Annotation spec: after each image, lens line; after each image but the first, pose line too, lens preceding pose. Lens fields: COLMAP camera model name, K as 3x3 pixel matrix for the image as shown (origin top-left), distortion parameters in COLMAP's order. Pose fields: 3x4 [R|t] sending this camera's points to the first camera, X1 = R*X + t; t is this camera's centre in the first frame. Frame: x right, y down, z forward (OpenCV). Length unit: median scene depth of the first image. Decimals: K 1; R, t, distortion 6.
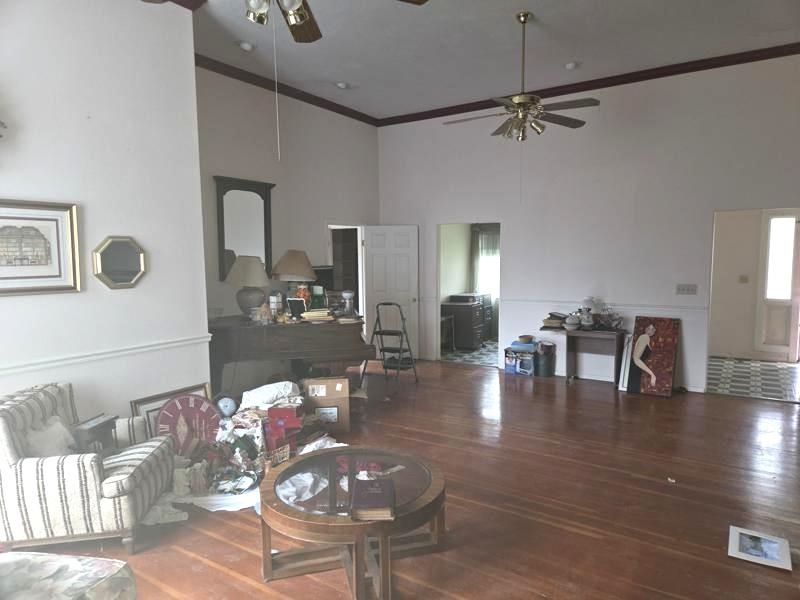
lens RADIAL K [[534.0, 0, 399.7], [0, 534.0, 297.9], [0, 0, 1]] dist [0.002127, -0.000090]
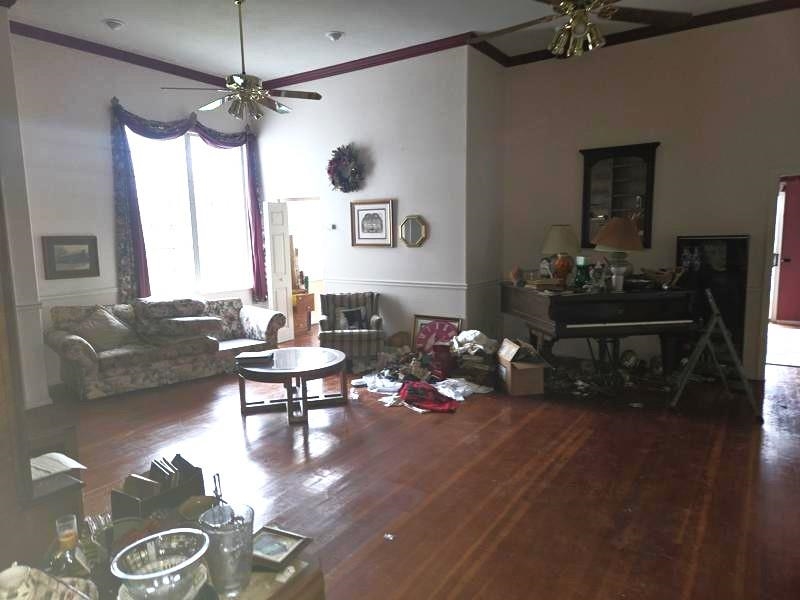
lens RADIAL K [[534.0, 0, 399.9], [0, 534.0, 302.9], [0, 0, 1]] dist [0.002127, -0.000090]
pose [[-0.018933, 0.152466, -0.988127, 1.267014], [-0.058362, 0.986451, 0.153326, -0.107513], [0.998116, 0.060572, -0.009778, 1.066436]]
